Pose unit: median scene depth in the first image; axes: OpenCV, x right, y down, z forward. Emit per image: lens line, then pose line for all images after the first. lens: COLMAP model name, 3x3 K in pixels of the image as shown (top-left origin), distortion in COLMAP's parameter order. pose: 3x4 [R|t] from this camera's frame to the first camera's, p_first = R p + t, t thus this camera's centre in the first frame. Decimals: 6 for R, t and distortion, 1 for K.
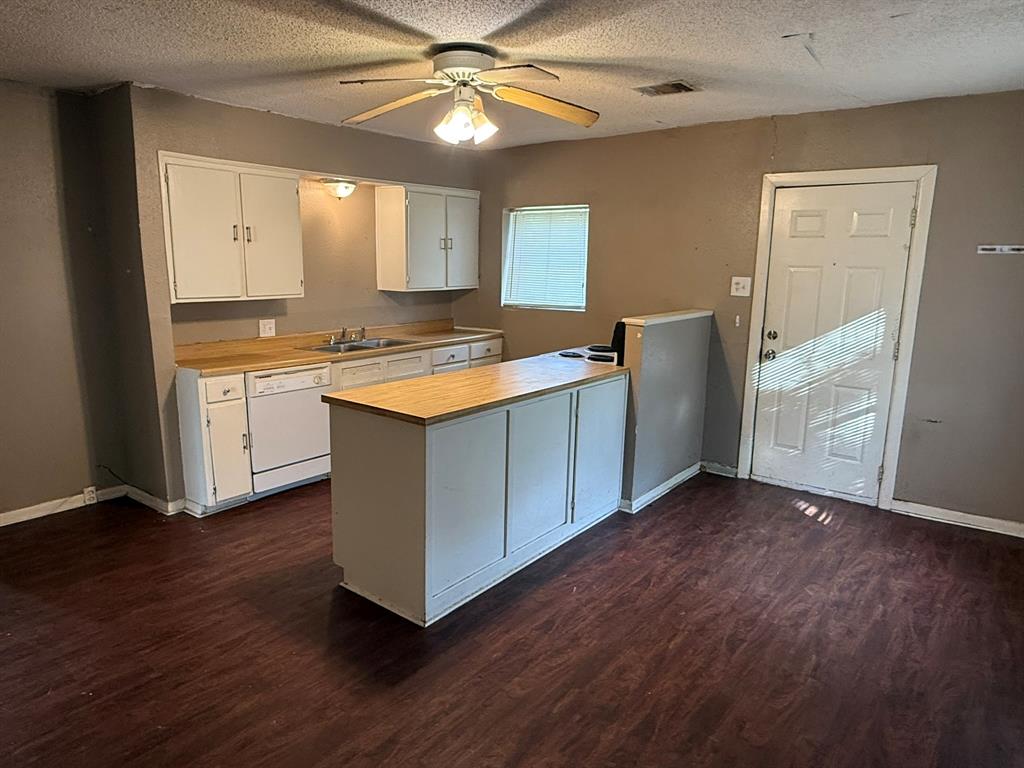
lens RADIAL K [[650.2, 0, 512.0], [0, 650.2, 384.0], [0, 0, 1]] dist [-0.002452, -0.001413]
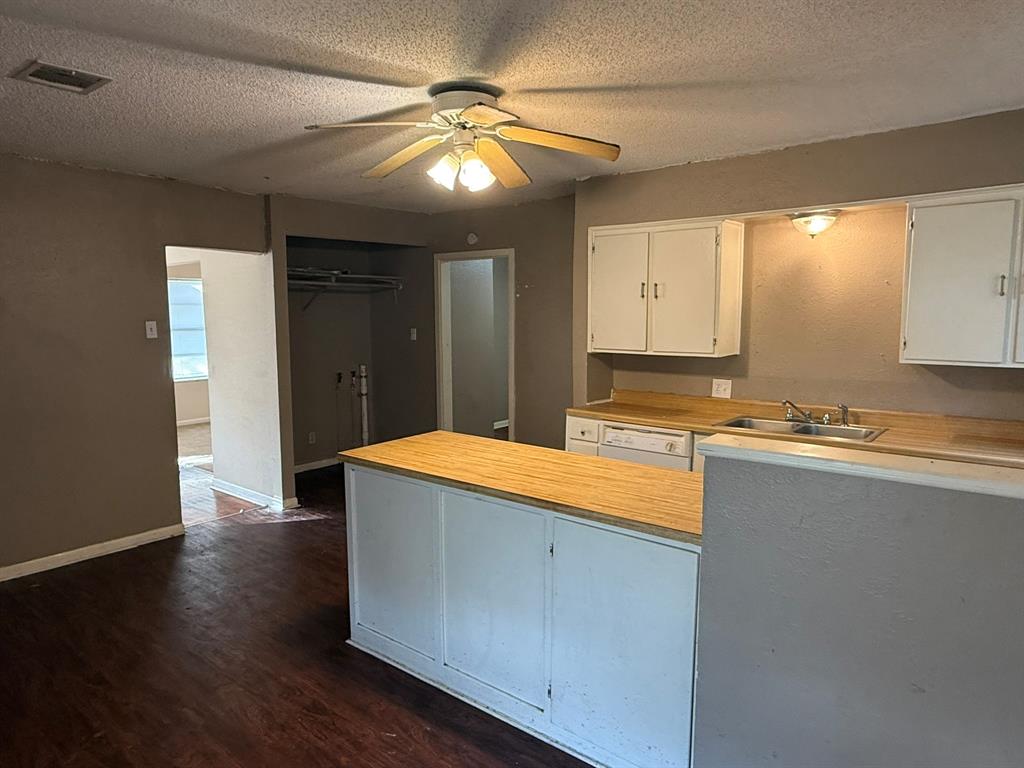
lens RADIAL K [[650.2, 0, 512.0], [0, 650.2, 384.0], [0, 0, 1]] dist [-0.002452, -0.001413]
pose [[-0.015397, 0.101428, -0.994724, 0.676112], [-0.183057, 0.977741, 0.102530, -0.164215], [0.982982, 0.183669, 0.003513, 0.871693]]
